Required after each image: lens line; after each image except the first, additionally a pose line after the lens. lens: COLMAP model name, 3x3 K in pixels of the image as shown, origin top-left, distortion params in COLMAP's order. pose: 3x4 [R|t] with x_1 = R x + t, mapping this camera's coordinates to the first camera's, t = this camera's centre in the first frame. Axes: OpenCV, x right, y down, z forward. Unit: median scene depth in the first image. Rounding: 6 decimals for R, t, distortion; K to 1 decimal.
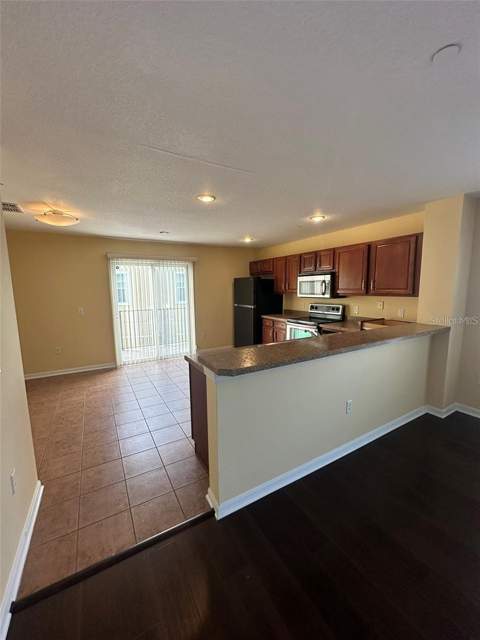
lens RADIAL K [[253.4, 0, 240.0], [0, 253.4, 320.0], [0, 0, 1]] dist [0.001848, 0.000107]
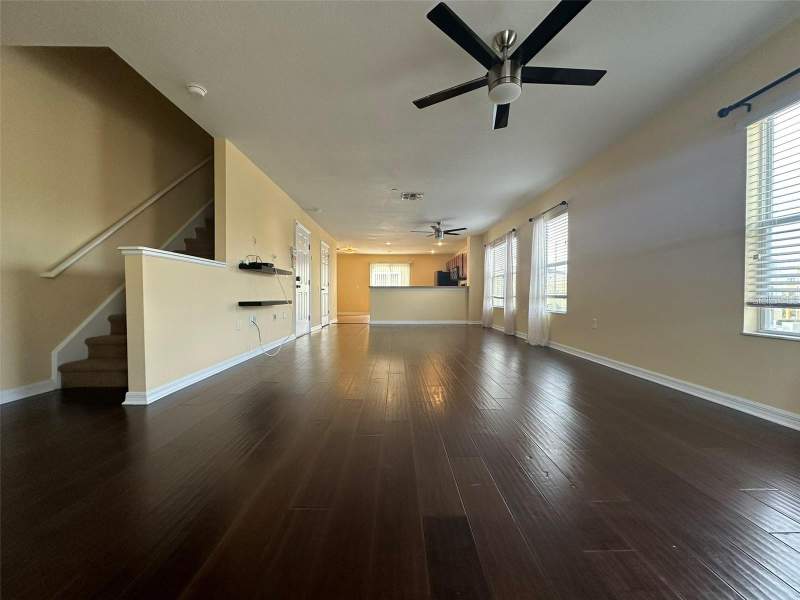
lens RADIAL K [[316.7, 0, 400.0], [0, 316.7, 300.0], [0, 0, 1]] dist [0.001848, 0.000107]
pose [[0.872854, 0.021615, -0.487503, 1.053095], [-0.075971, 0.992857, -0.092001, 0.302109], [0.482032, 0.117339, 0.868261, -1.219519]]
